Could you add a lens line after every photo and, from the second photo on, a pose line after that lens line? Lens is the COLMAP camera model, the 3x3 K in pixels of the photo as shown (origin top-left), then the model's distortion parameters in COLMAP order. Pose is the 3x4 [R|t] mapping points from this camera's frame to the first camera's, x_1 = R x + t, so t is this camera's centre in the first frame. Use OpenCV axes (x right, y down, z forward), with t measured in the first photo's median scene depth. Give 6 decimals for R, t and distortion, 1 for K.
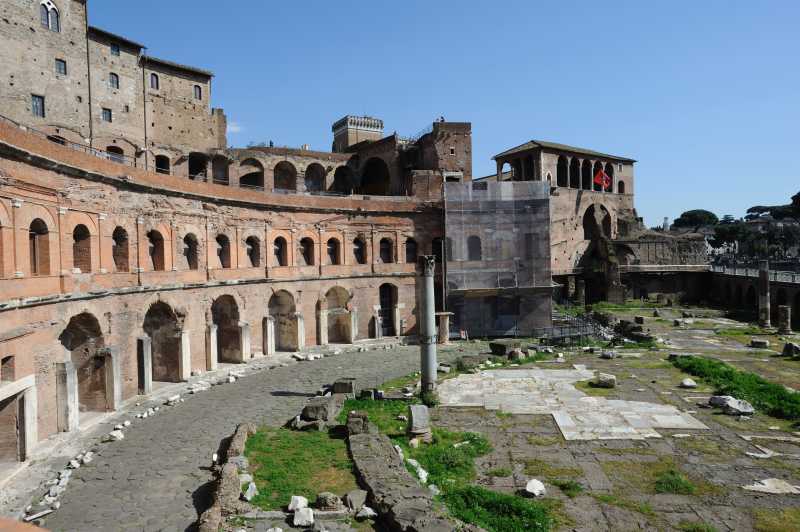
lens RADIAL K [[531.3, 0, 400.0], [0, 531.3, 266.0], [0, 0, 1]] dist [0.004405, 0.002190]
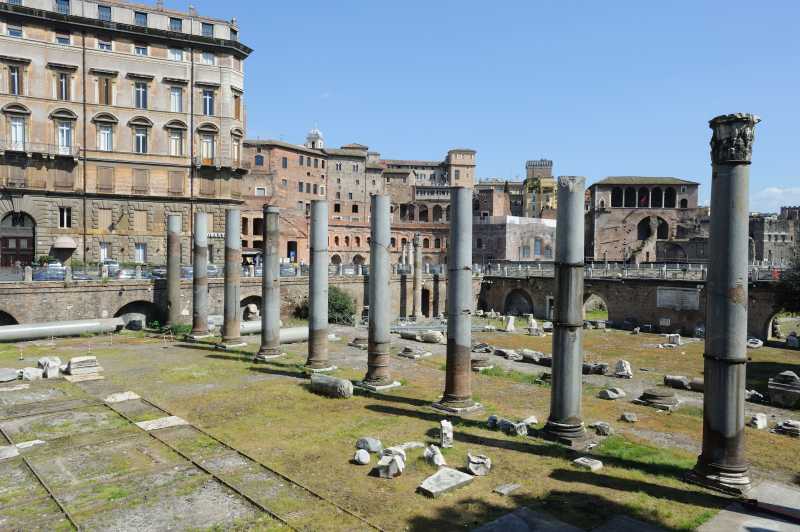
lens RADIAL K [[608.4, 0, 400.0], [0, 608.4, 266.0], [0, 0, 1]] dist [-0.000813, -0.000211]
pose [[0.760899, 0.052697, -0.646728, 2.747103], [-0.040491, 0.998610, 0.033730, -0.012387], [0.647606, 0.000522, 0.761975, -2.277427]]
